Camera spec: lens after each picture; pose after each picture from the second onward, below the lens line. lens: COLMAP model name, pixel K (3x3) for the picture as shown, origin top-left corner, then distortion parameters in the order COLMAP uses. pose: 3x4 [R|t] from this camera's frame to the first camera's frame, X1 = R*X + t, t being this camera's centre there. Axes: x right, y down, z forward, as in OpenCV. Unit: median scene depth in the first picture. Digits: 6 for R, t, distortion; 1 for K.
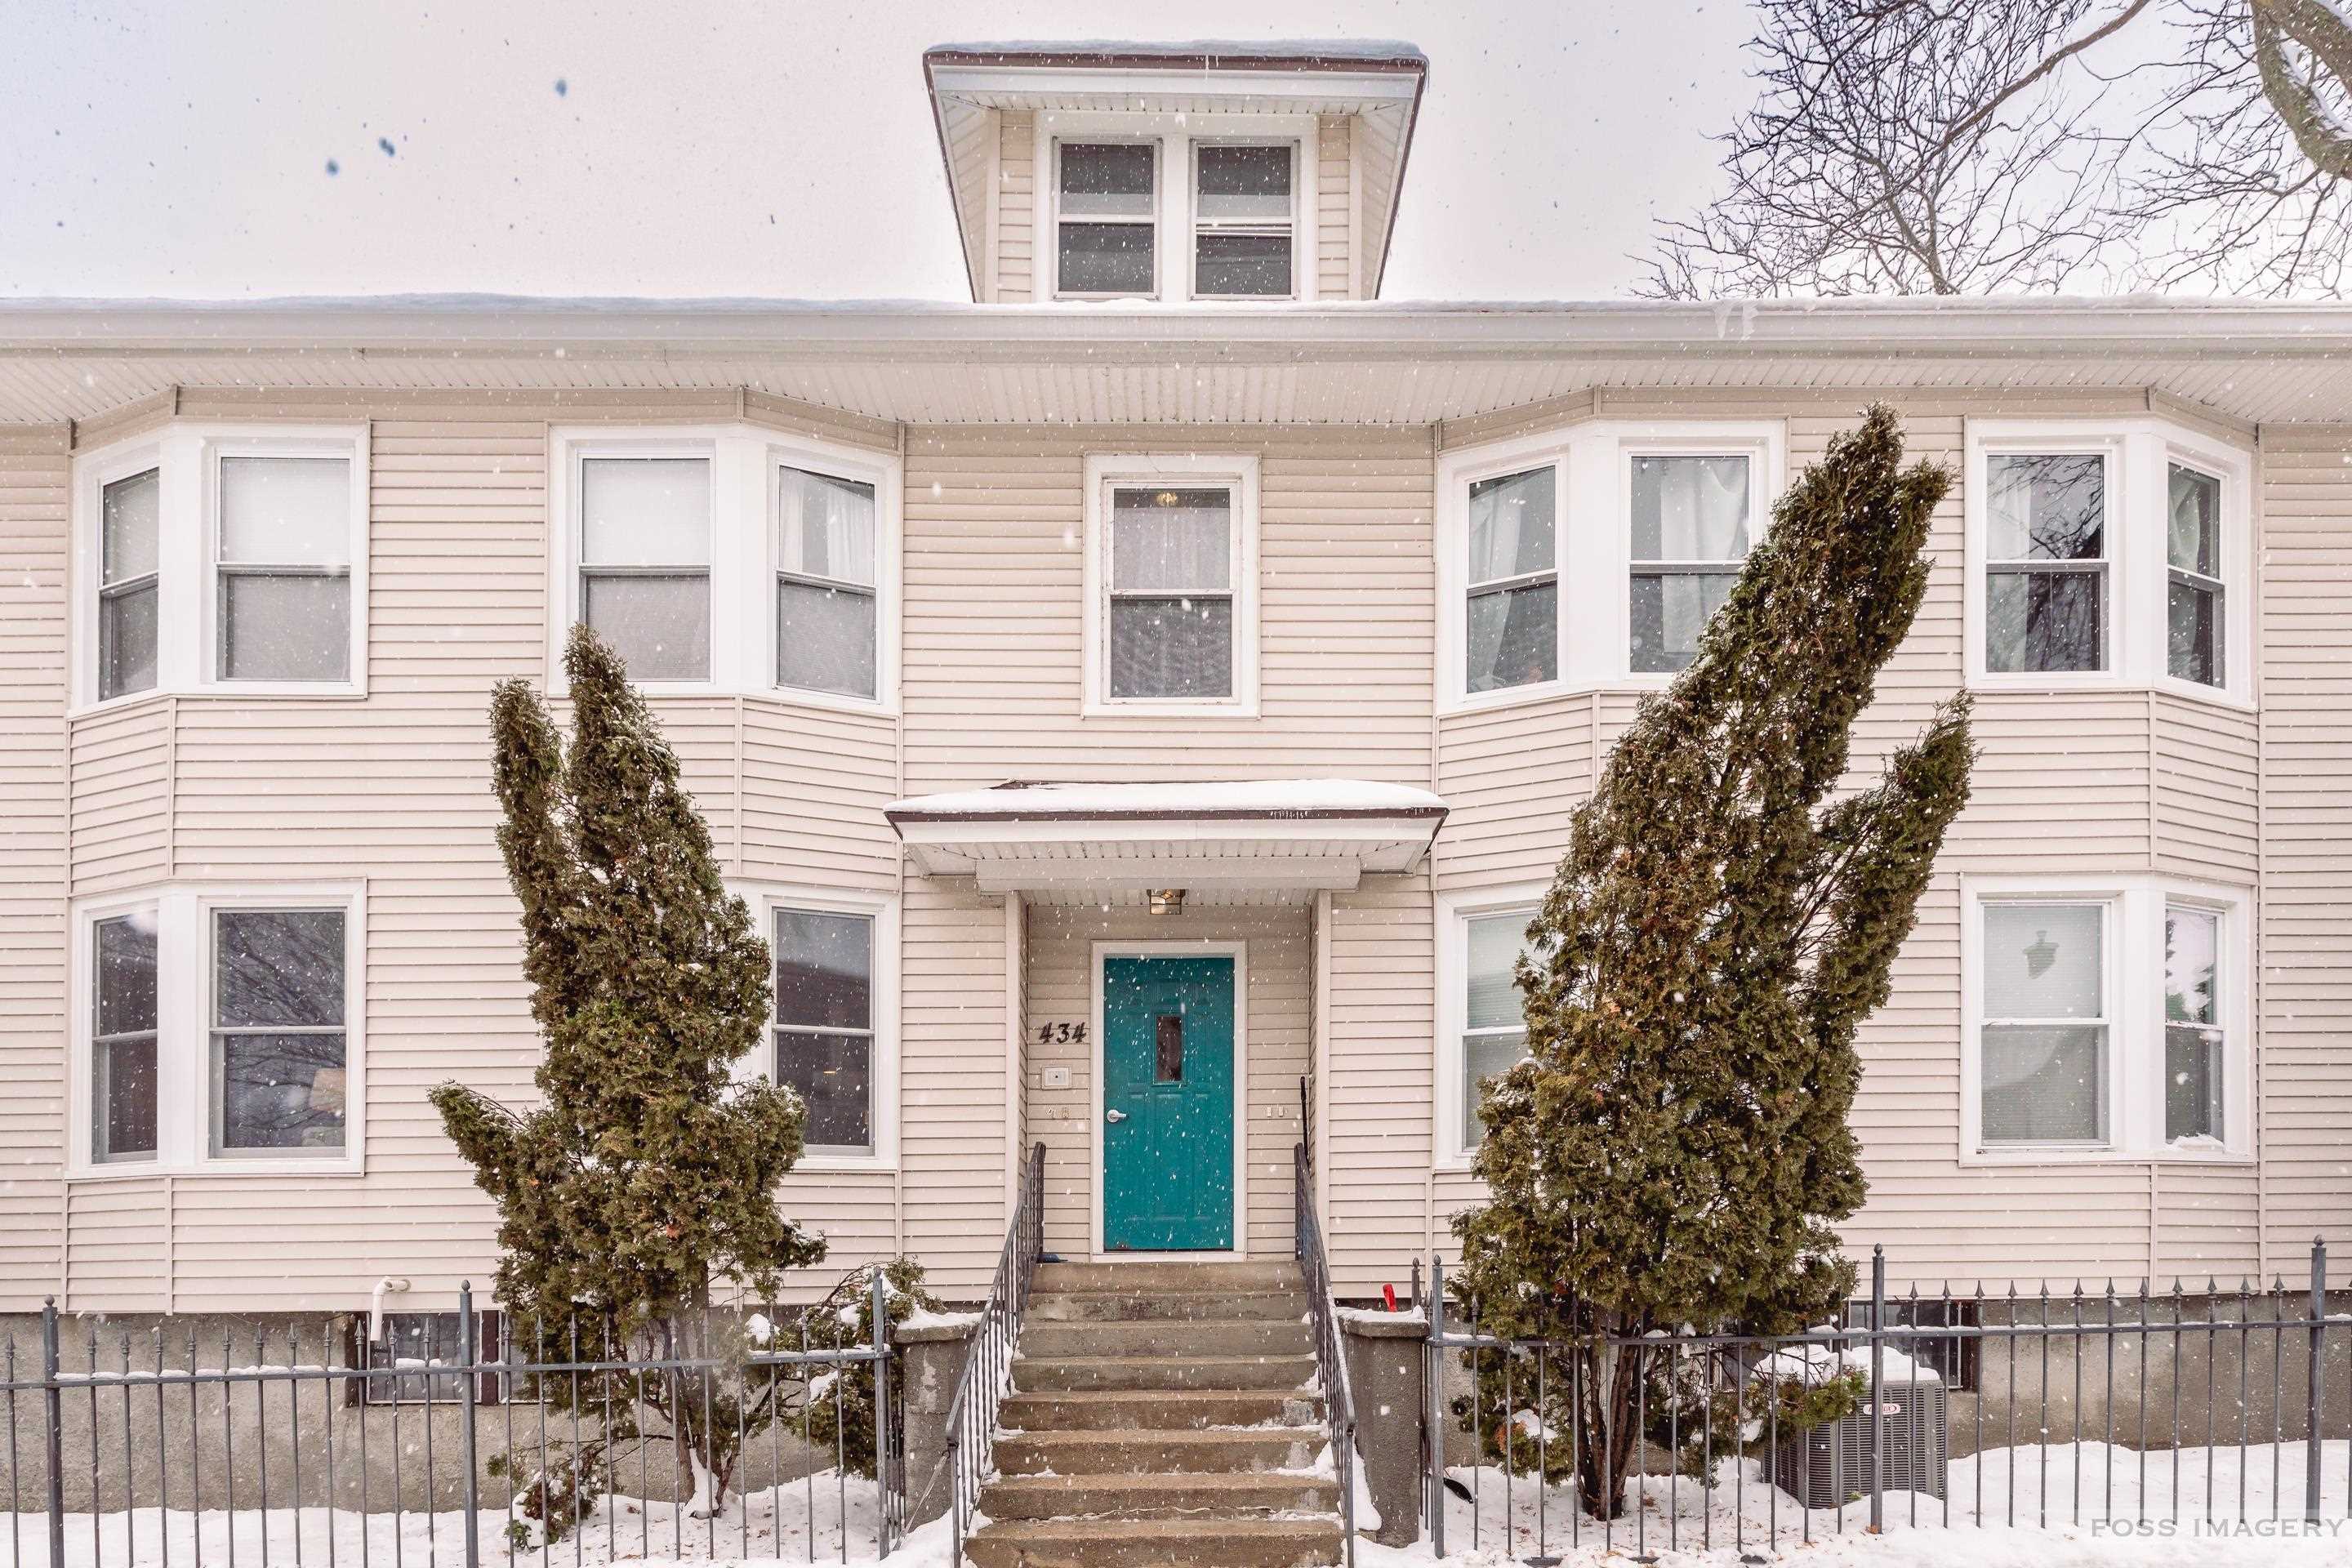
lens RADIAL K [[1206.6, 0, 1176.1], [0, 1206.6, 981.3], [0, 0, 1]] dist [-0.000097, -0.000092]
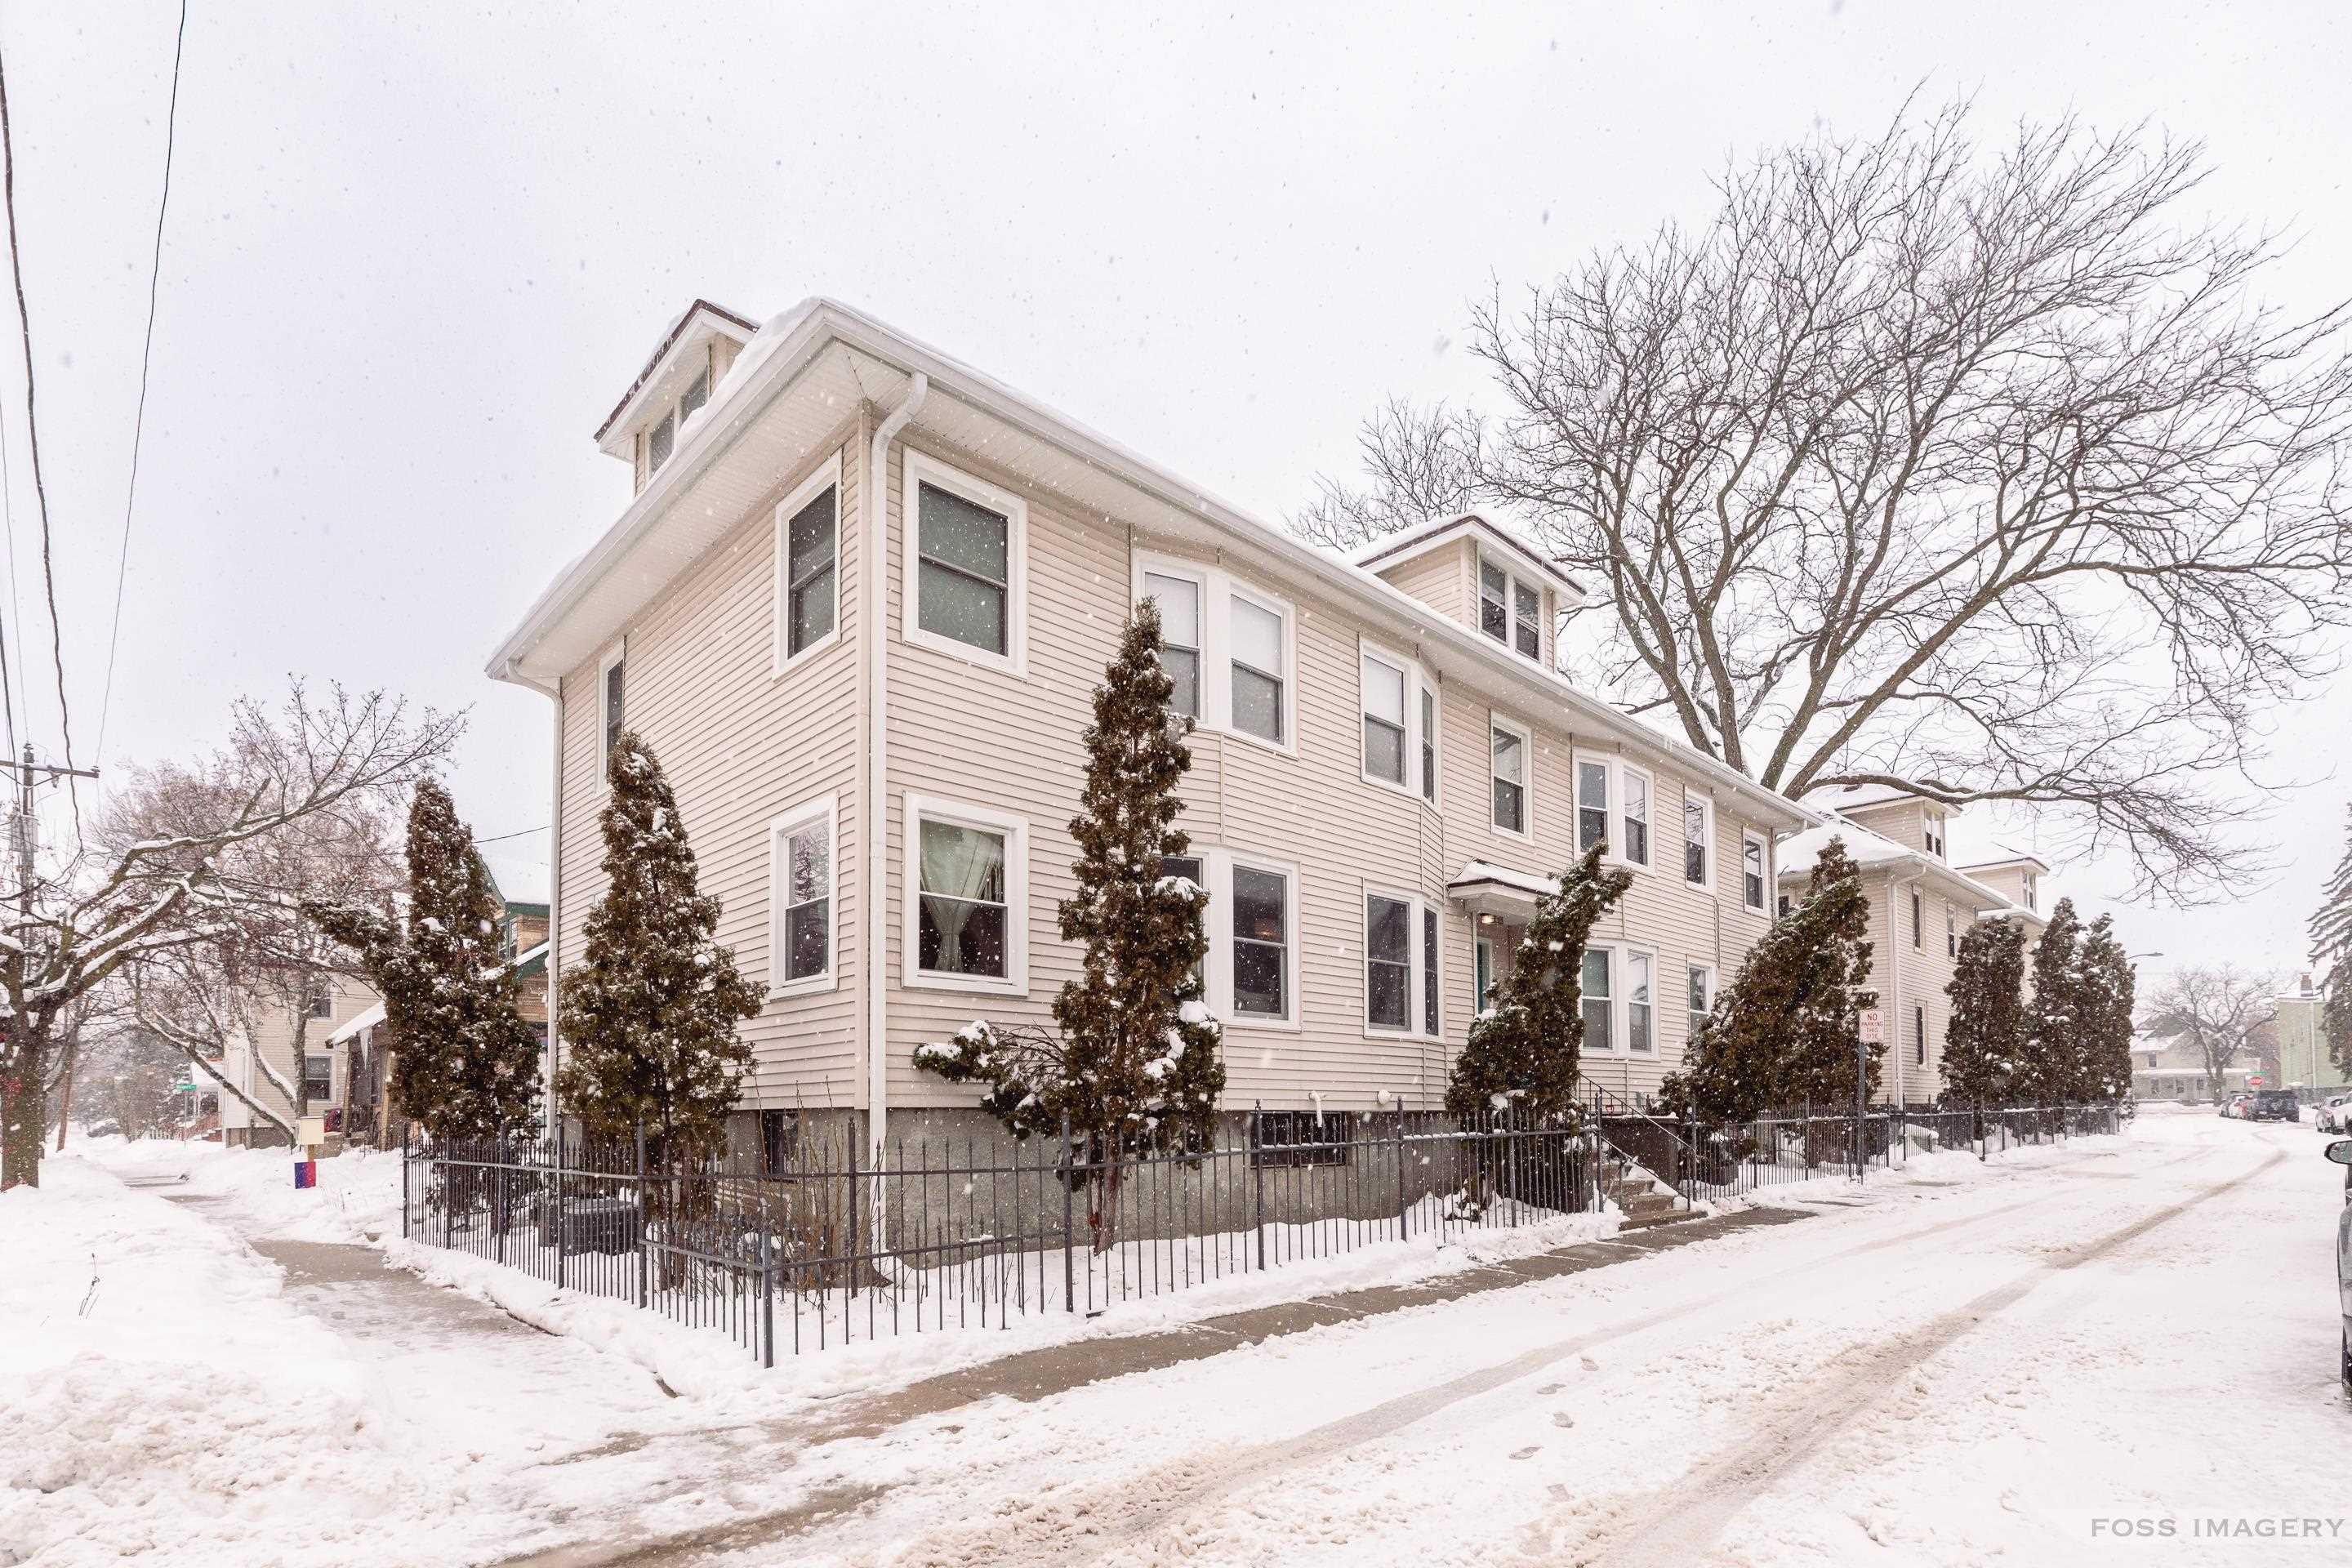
lens RADIAL K [[1047.8, 0, 1171.6], [0, 1047.8, 735.7], [0, 0, 1]] dist [0.001255, 0.000104]
pose [[0.743278, 0.233766, 0.626810, -1.639842], [-0.159933, 0.971884, -0.172809, 0.028439], [-0.649584, 0.028197, 0.759767, -0.061058]]
